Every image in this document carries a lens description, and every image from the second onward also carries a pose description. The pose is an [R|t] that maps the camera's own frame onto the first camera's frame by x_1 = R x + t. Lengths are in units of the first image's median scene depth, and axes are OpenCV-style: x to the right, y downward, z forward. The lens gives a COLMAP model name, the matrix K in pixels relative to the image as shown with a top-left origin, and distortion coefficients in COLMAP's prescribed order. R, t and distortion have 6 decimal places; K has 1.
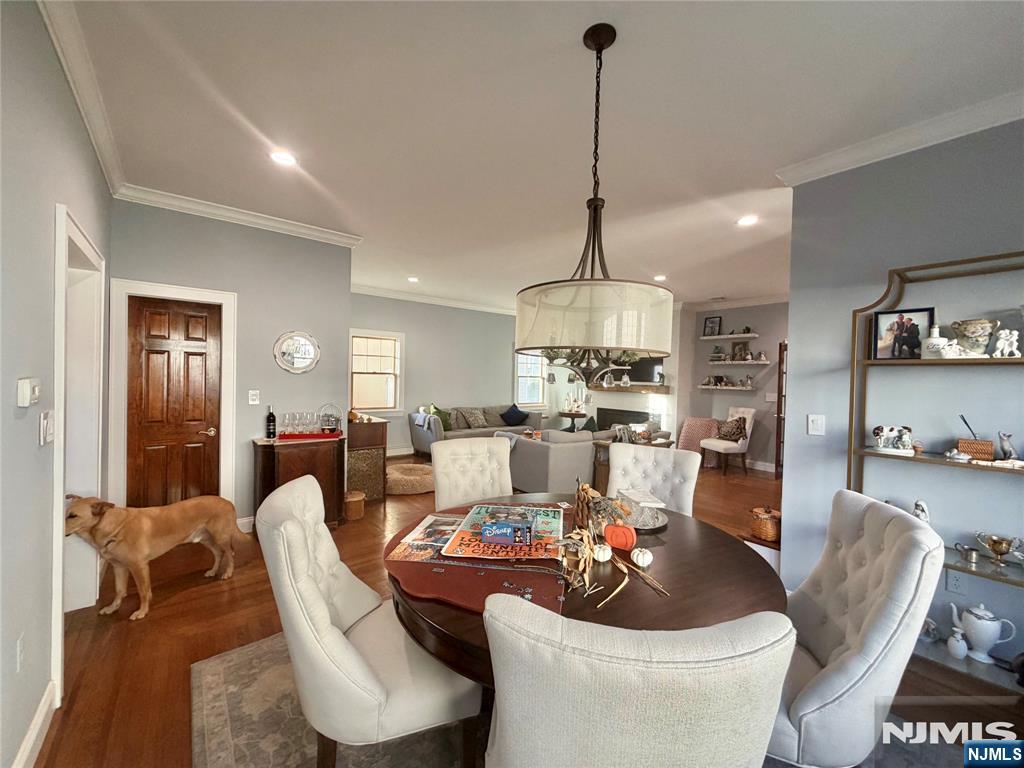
lens RADIAL K [[408.0, 0, 511.7], [0, 408.0, 383.7], [0, 0, 1]] dist [-0.000628, -0.000367]
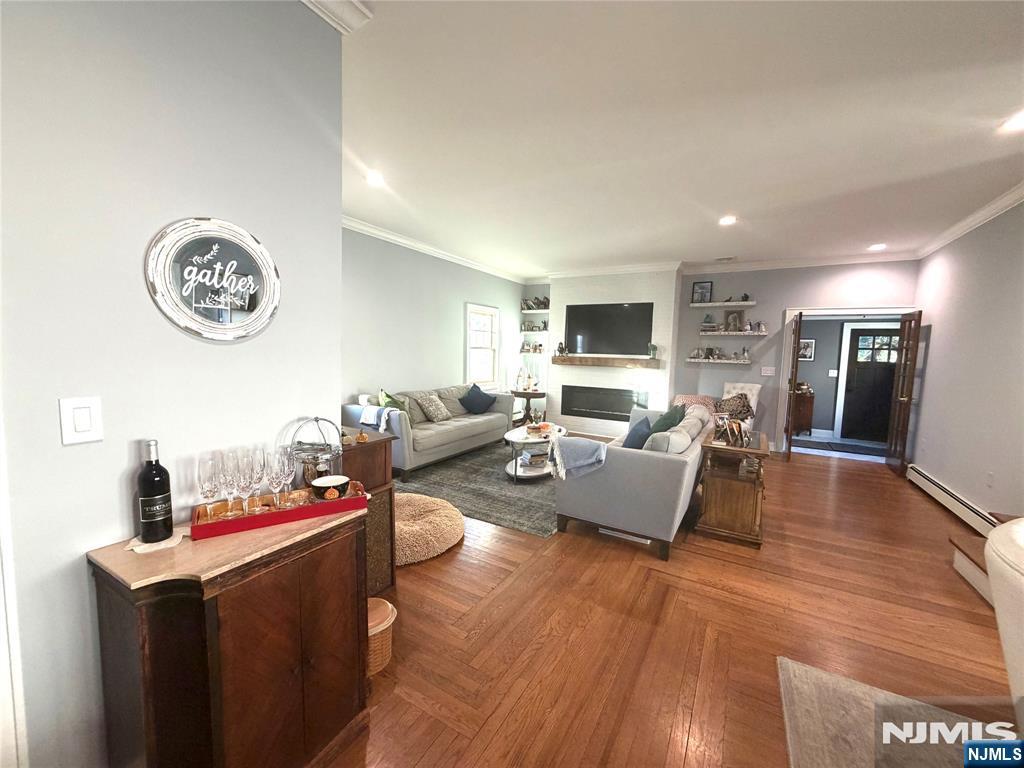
lens RADIAL K [[408.0, 0, 510.0], [0, 408.0, 385.4], [0, 0, 1]] dist [-0.000628, -0.000367]
pose [[0.936023, -0.029207, 0.350725, -0.229285], [0.001964, 0.996969, 0.077781, -0.007913], [-0.351933, -0.072116, 0.933243, 0.316199]]
